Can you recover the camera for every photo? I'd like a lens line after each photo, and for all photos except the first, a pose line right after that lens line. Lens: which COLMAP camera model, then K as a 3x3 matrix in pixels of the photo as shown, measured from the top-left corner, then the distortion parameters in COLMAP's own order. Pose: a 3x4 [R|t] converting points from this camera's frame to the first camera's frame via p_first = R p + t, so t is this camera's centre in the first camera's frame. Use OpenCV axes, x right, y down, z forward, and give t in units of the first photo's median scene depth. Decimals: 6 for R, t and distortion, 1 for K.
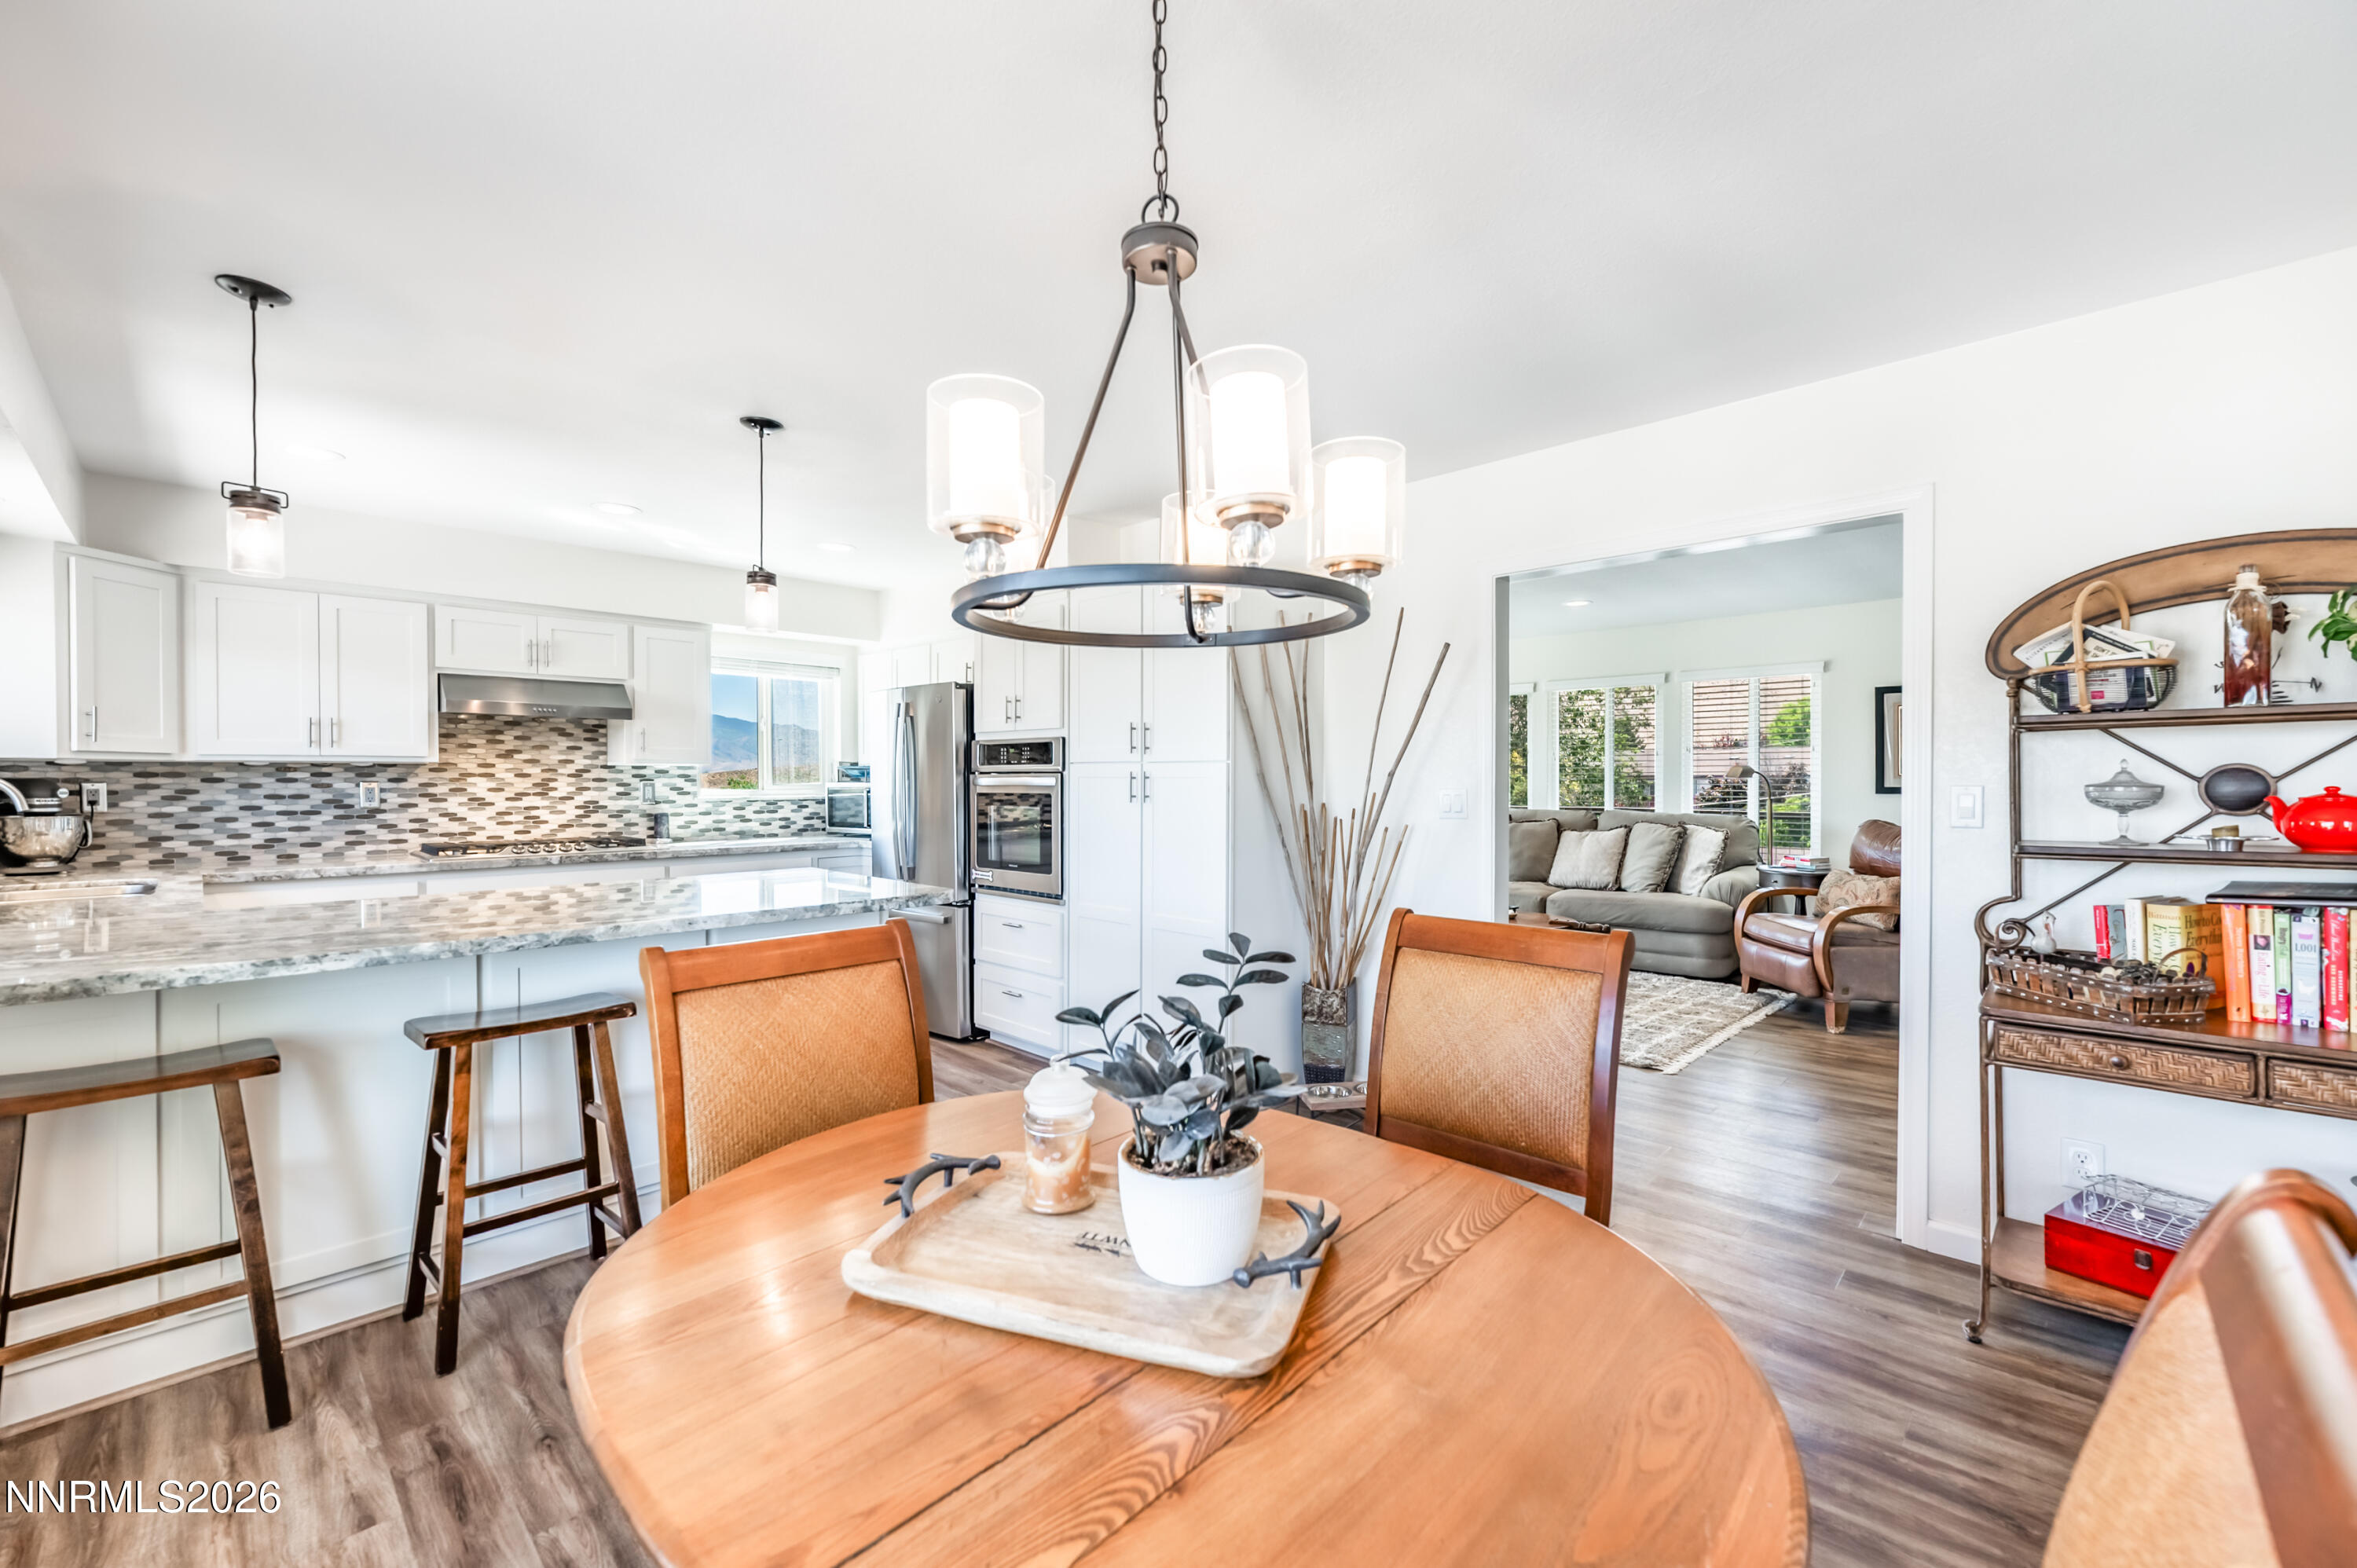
lens RADIAL K [[957.7, 0, 1157.1], [0, 957.7, 783.9], [0, 0, 1]] dist [-0.003098, 0.001070]
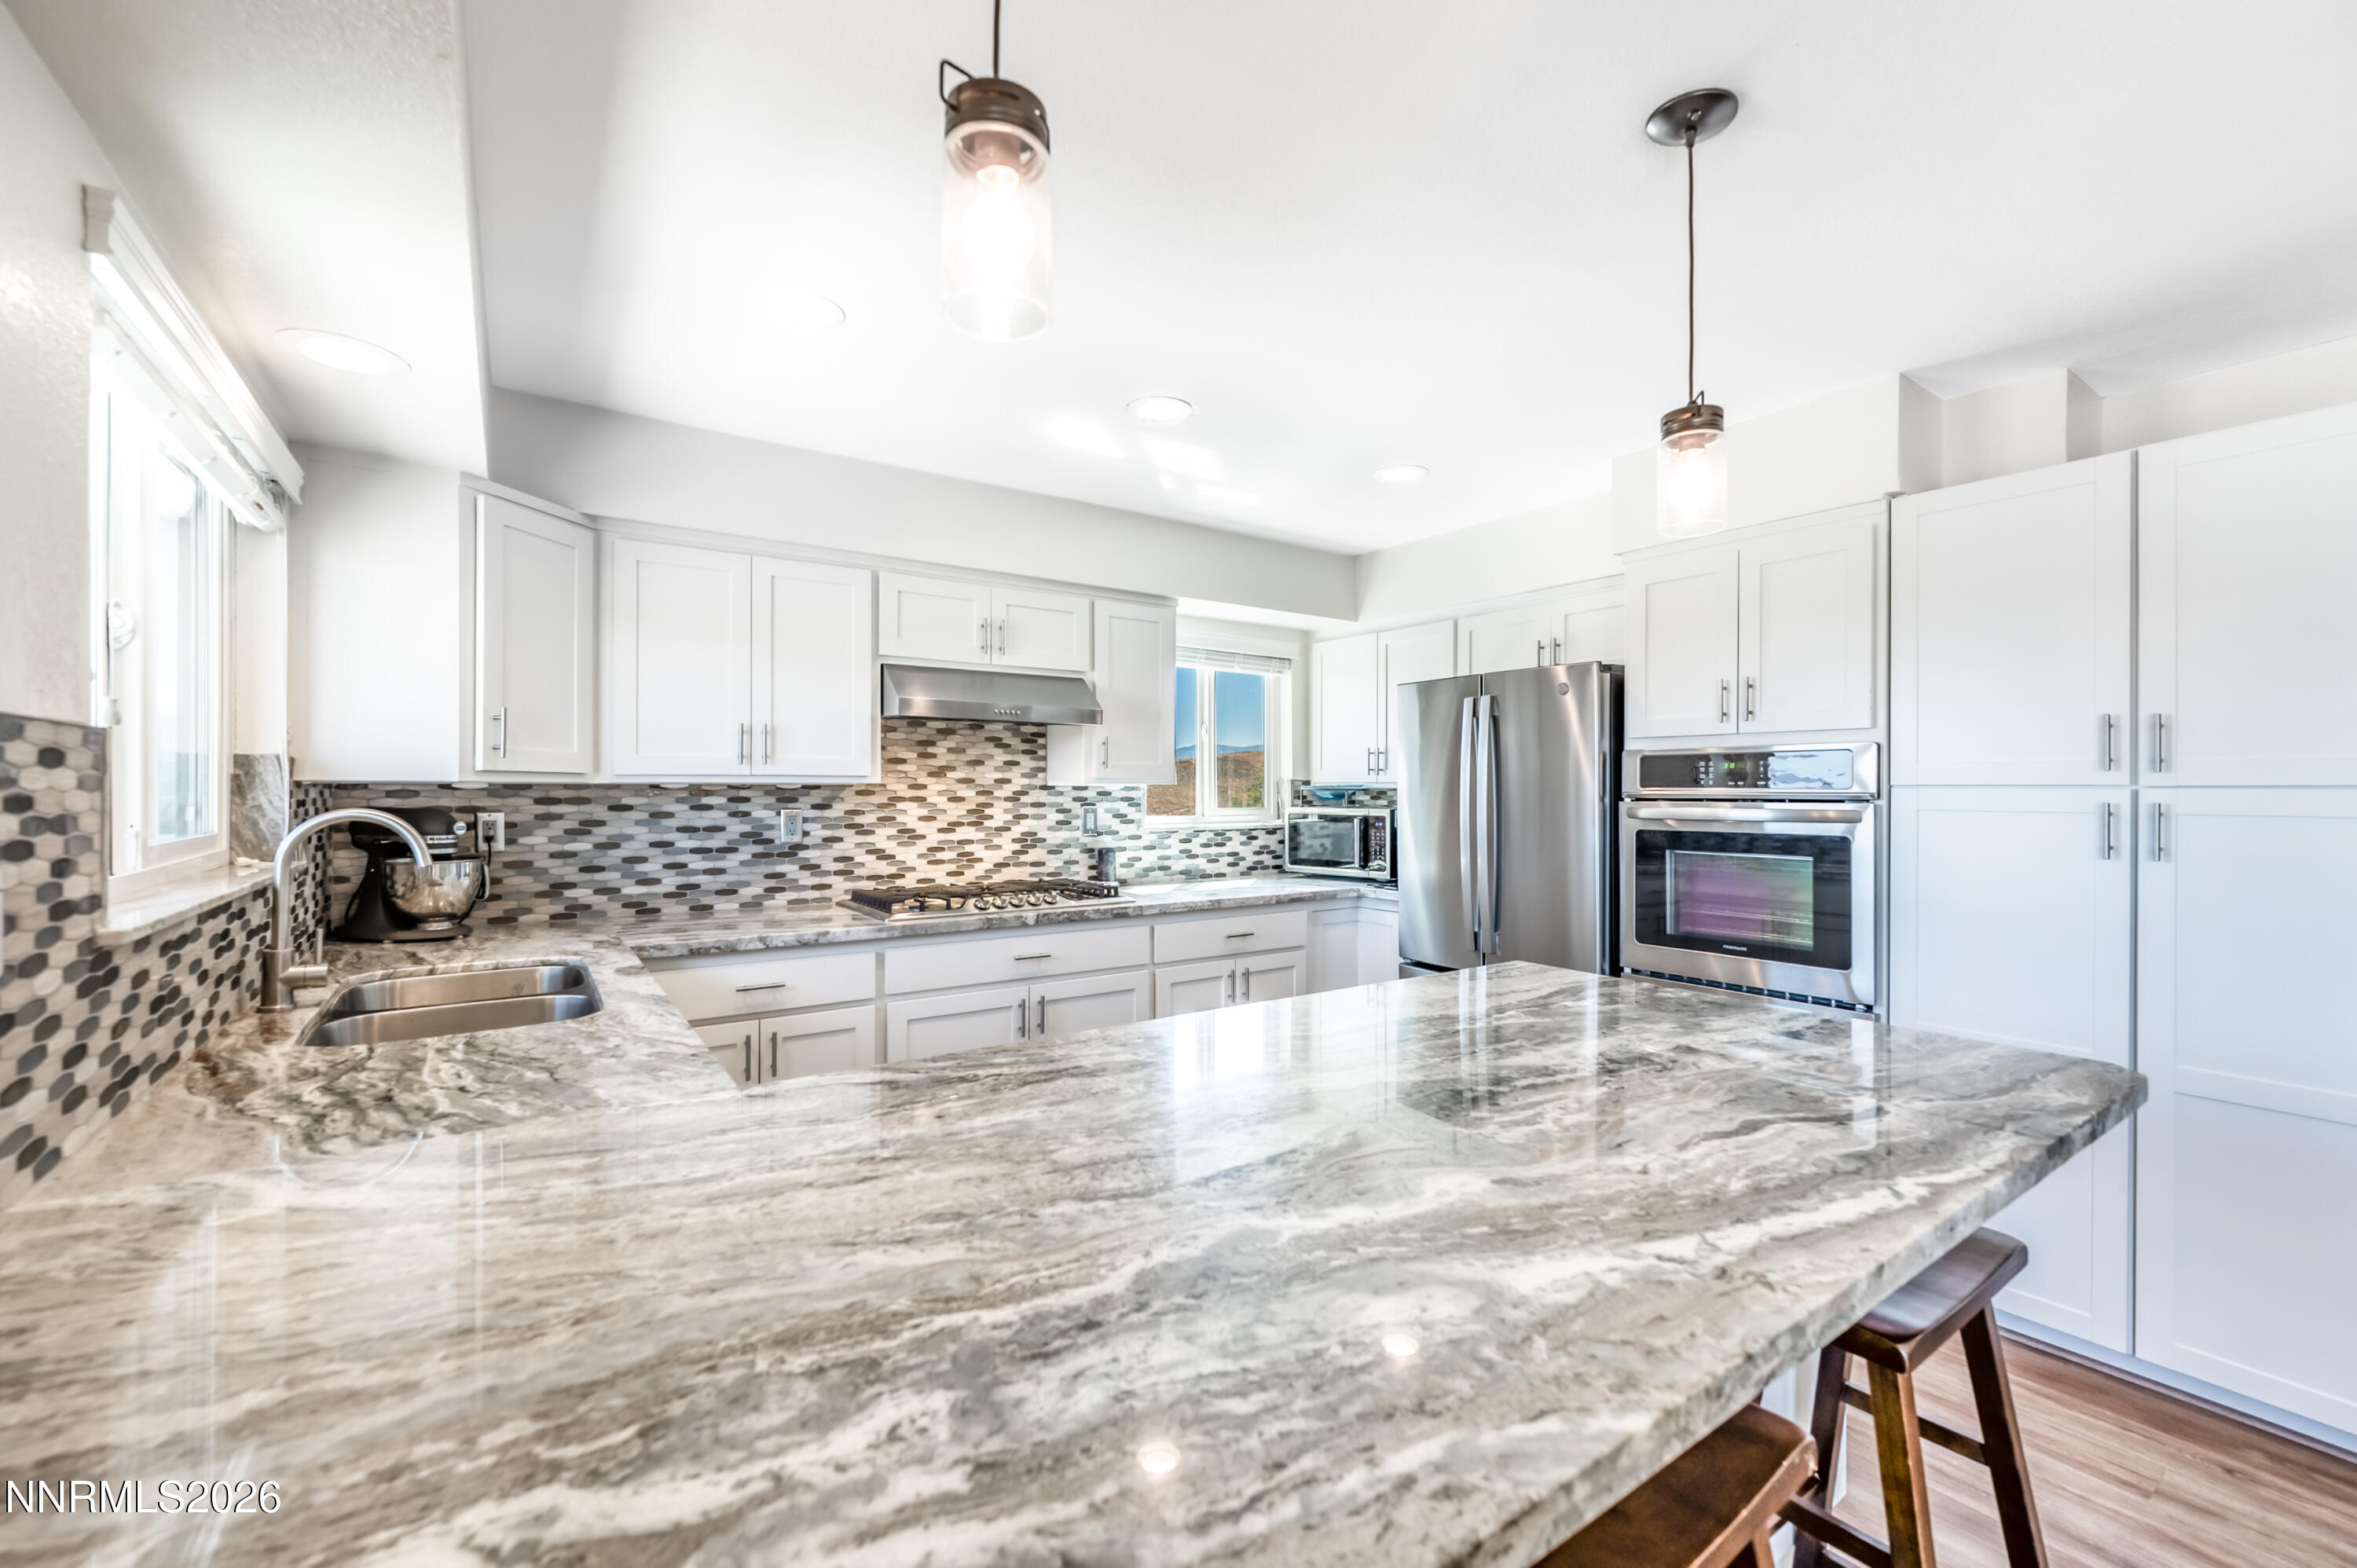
lens RADIAL K [[957.7, 0, 1187.4], [0, 957.7, 785.0], [0, 0, 1]] dist [-0.003098, 0.001070]
pose [[0.985691, 0.000403, -0.168564, -0.386223], [-0.002354, 0.999933, -0.011375, -0.013303], [0.168548, 0.011609, 0.985625, 0.303960]]
